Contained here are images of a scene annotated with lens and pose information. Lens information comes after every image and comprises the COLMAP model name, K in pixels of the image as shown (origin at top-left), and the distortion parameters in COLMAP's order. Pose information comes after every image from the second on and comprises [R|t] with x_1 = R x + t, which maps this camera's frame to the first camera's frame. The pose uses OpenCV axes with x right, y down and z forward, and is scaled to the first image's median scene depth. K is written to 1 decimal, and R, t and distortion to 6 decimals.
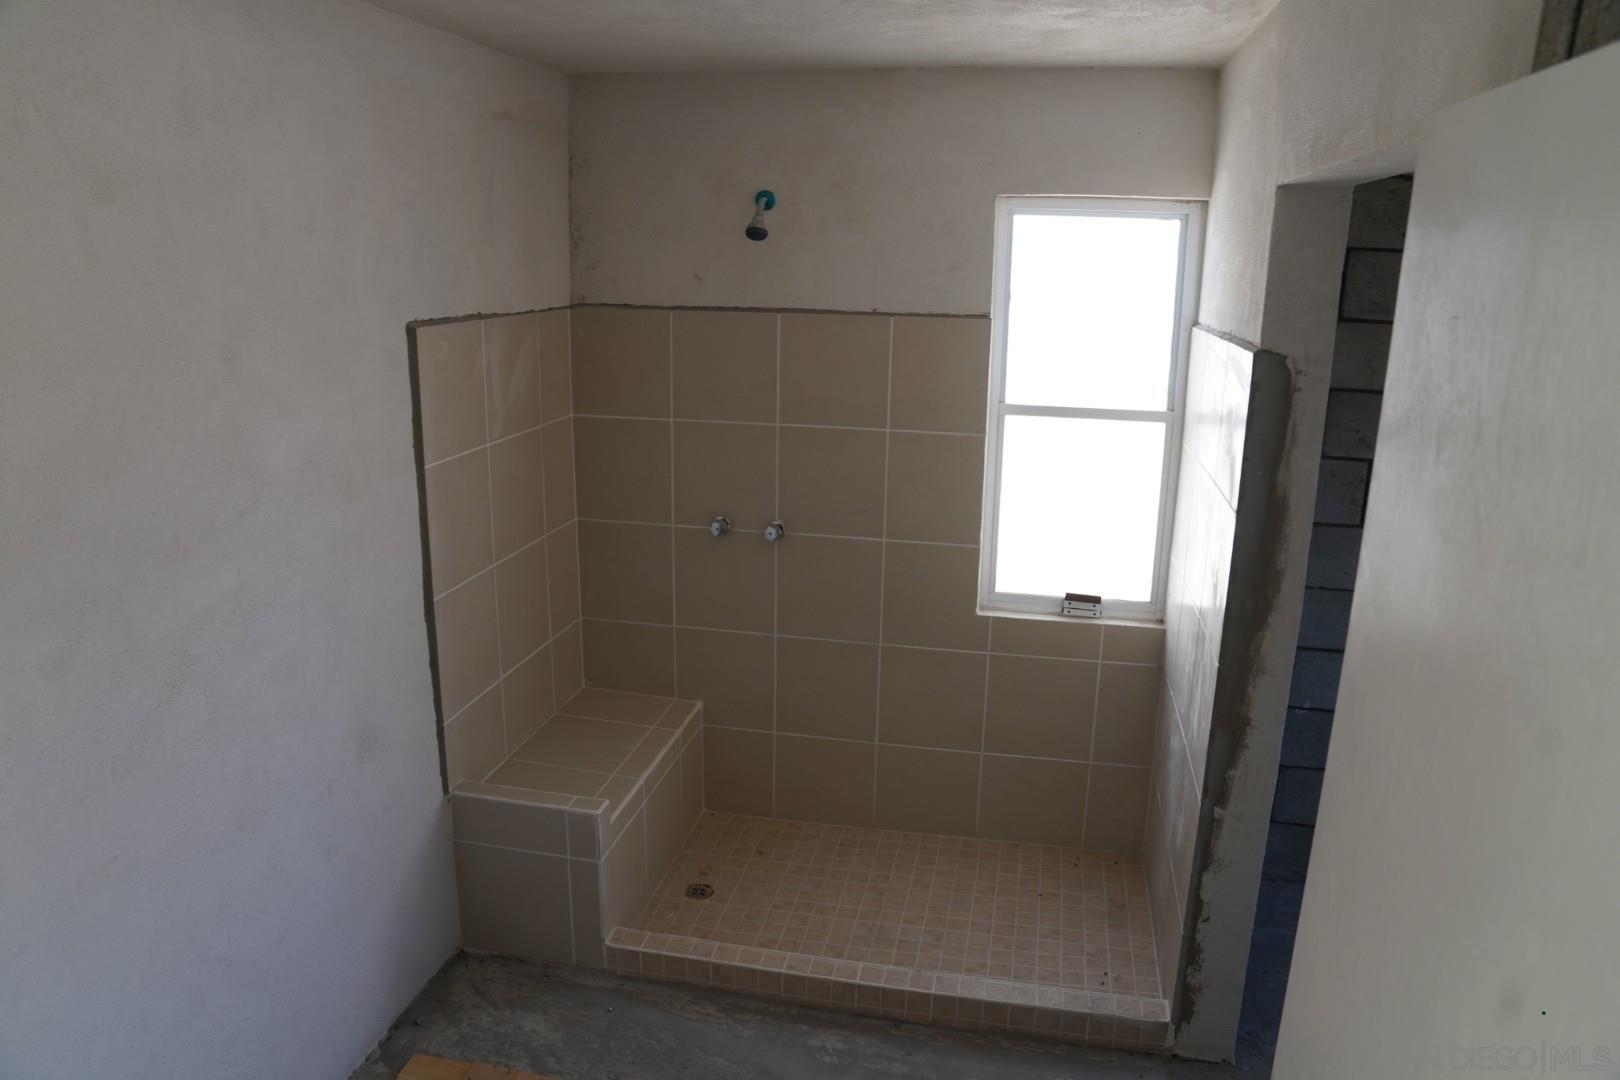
lens RADIAL K [[1121.3, 0, 806.9], [0, 1121.3, 534.8], [0, 0, 1]] dist [-0.118545, 0.083060]
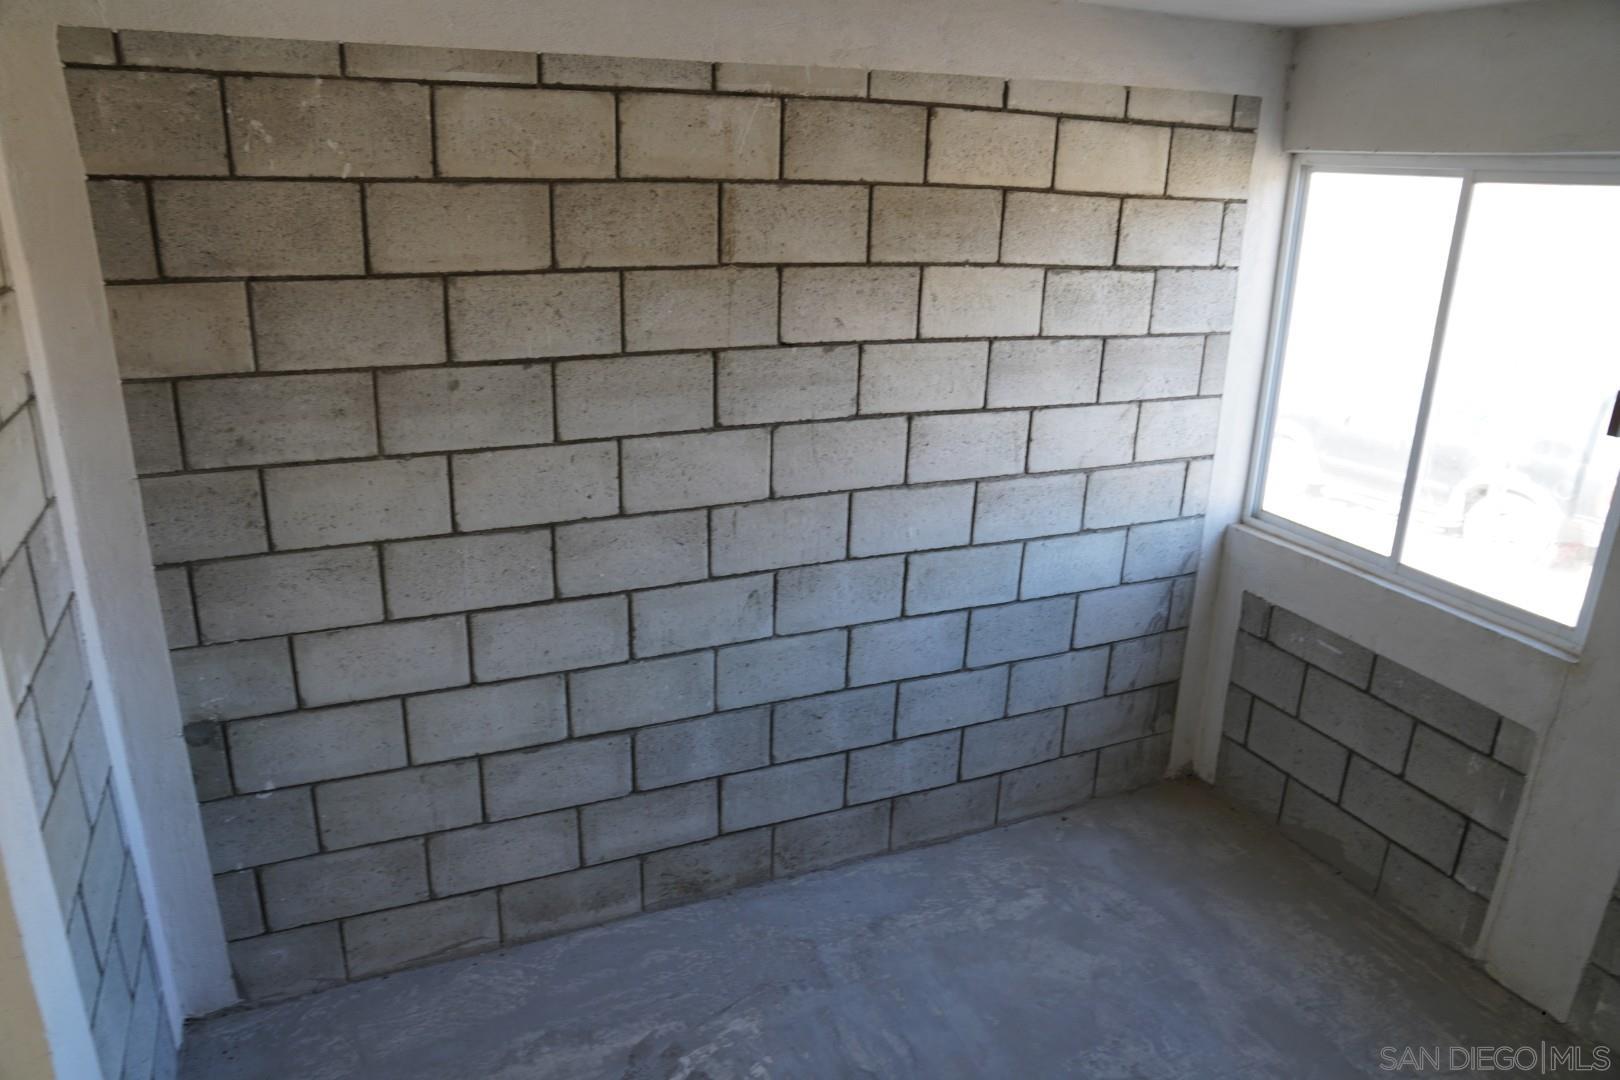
lens RADIAL K [[1121.3, 0, 802.6], [0, 1121.3, 542.3], [0, 0, 1]] dist [-0.118545, 0.083060]
pose [[0.800498, -0.194978, 0.566732, 0.423828], [0.142106, 0.980385, 0.136570, -0.074271], [-0.582244, -0.028788, 0.812504, 0.202467]]
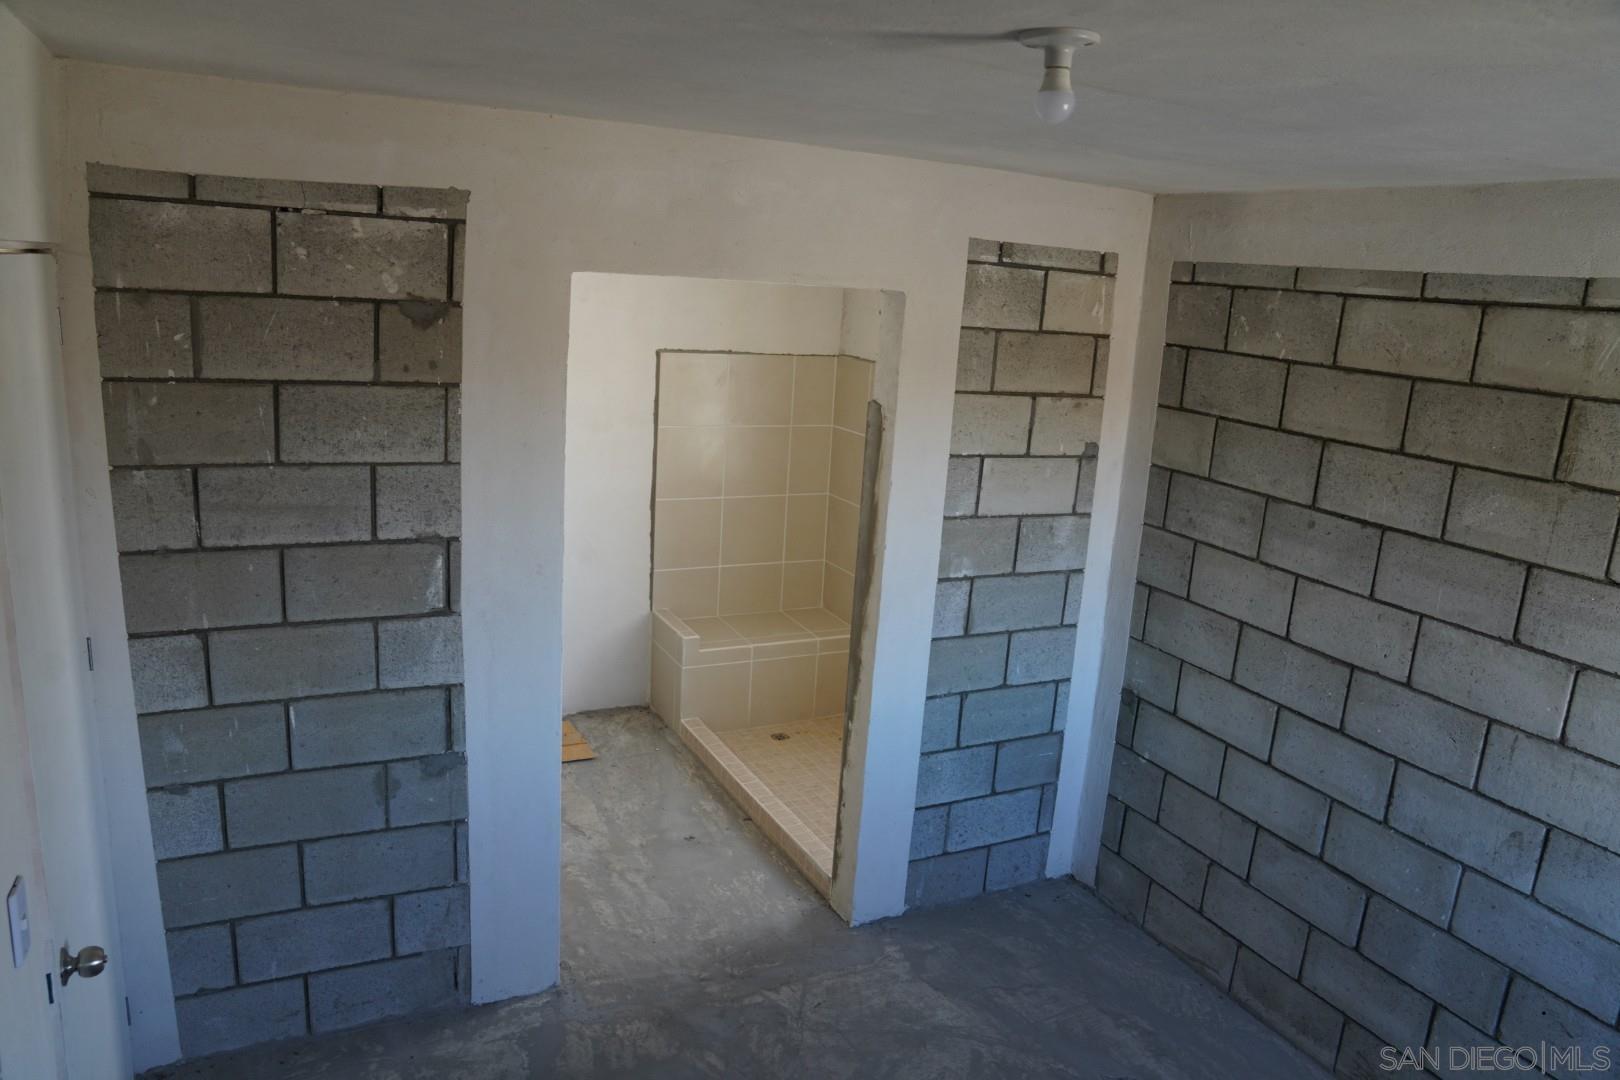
lens RADIAL K [[1121.3, 0, 801.4], [0, 1121.3, 539.6], [0, 0, 1]] dist [-0.118545, 0.083060]
pose [[0.619838, 0.197747, -0.759405, 1.244760], [-0.242660, 0.968598, 0.054157, -0.036431], [0.746268, 0.150709, 0.648360, -0.014210]]
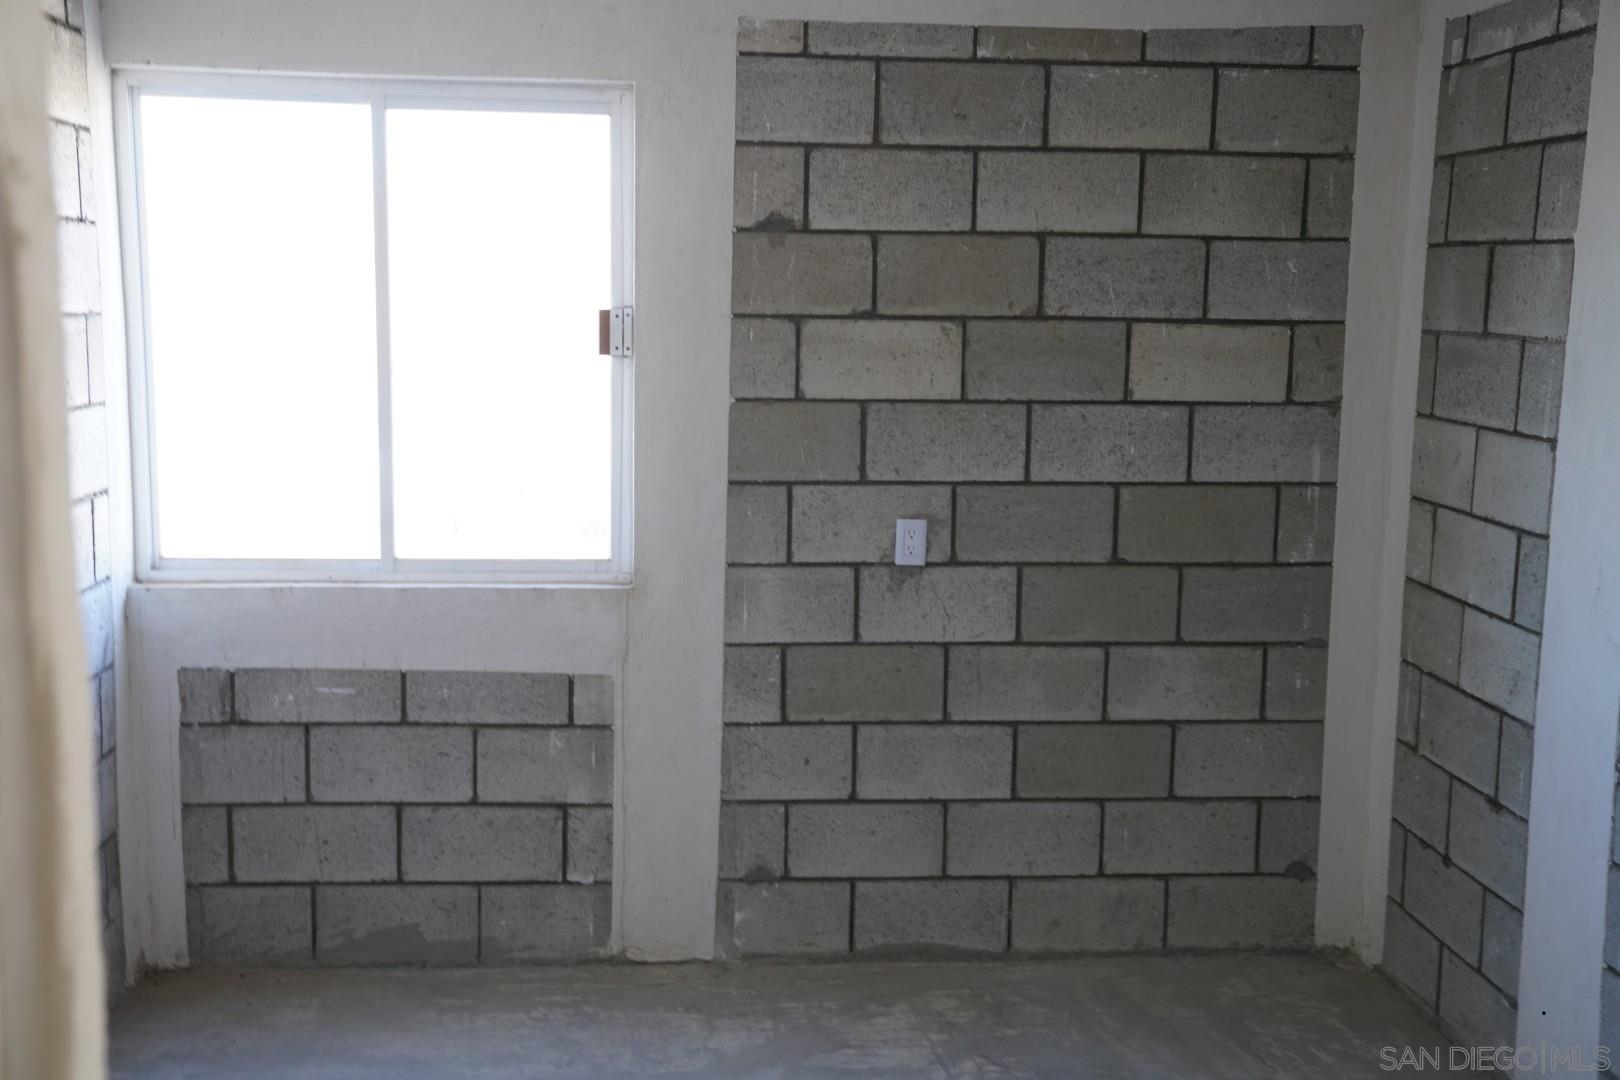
lens RADIAL K [[1789.3, 0, 789.8], [0, 1789.3, 547.9], [0, 0, 1]] dist [0.089035, 0.000000]
pose [[-0.275772, -0.162198, 0.947440, -0.007927], [0.221338, 0.948458, 0.226797, -0.097083], [-0.935393, 0.272249, -0.225657, 0.779954]]
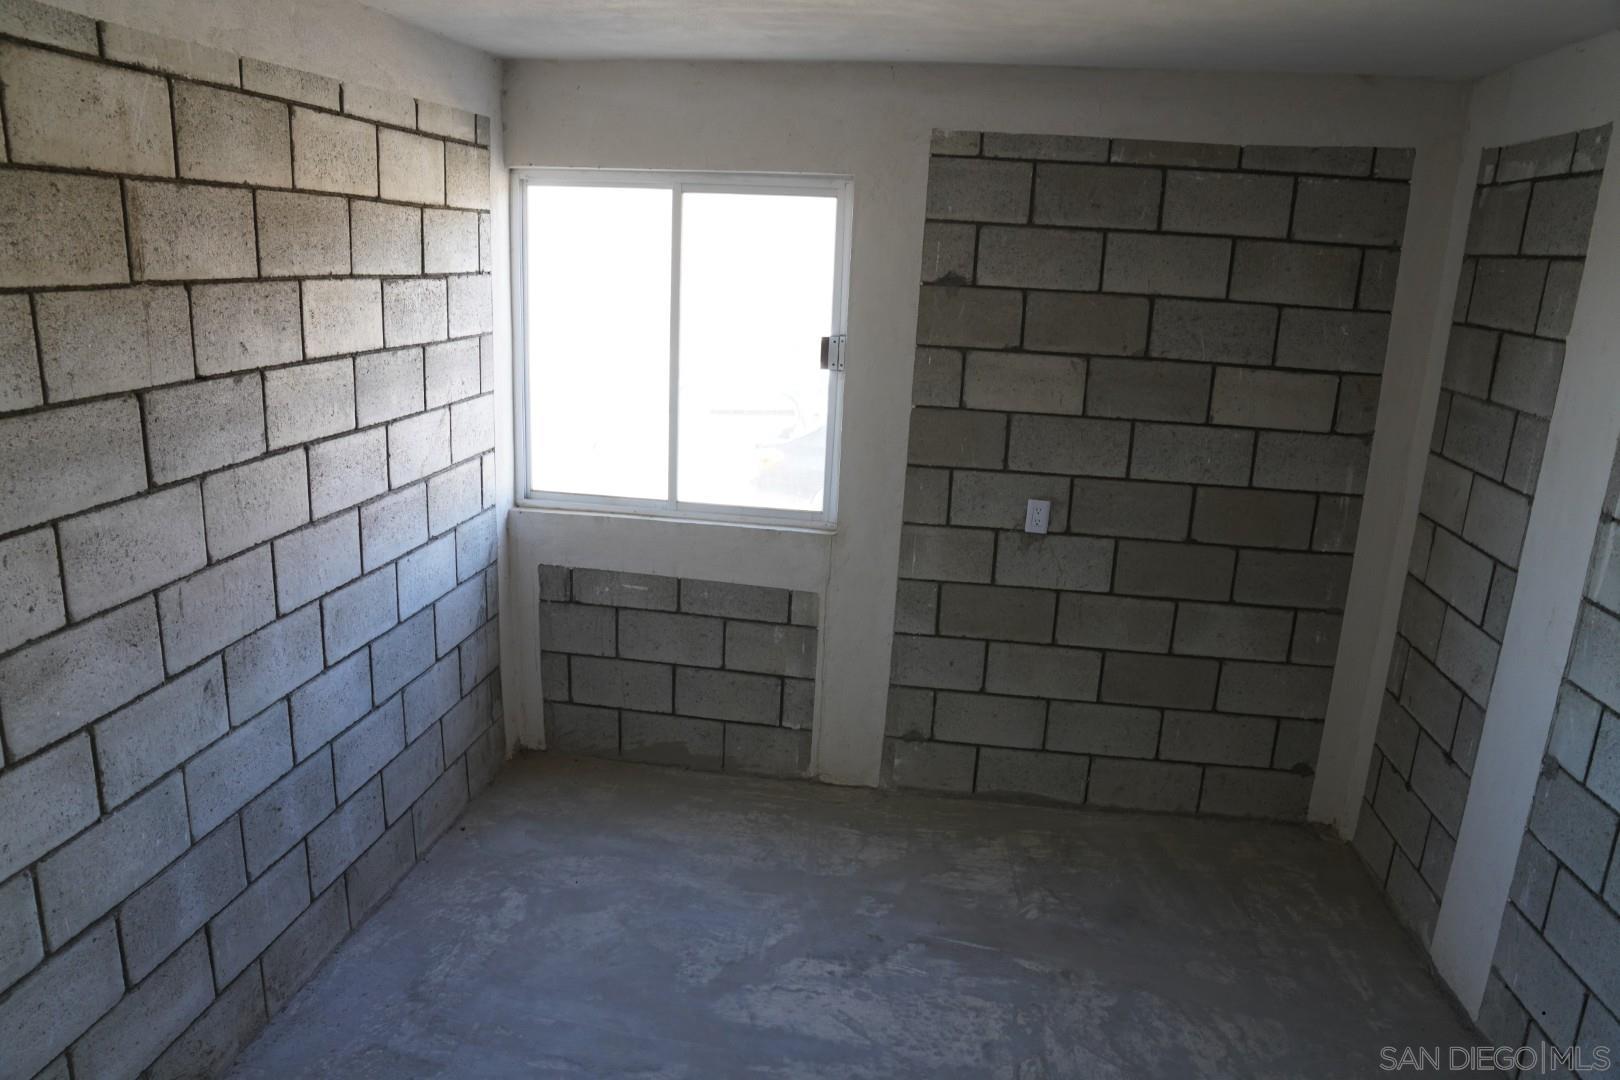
lens RADIAL K [[1121.3, 0, 799.5], [0, 1121.3, 546.7], [0, 0, 1]] dist [-0.118545, 0.083060]
pose [[-0.064492, -0.284379, 0.956540, 0.174124], [0.209239, 0.933375, 0.291600, -0.138240], [-0.975736, 0.218951, -0.000692, 0.615863]]
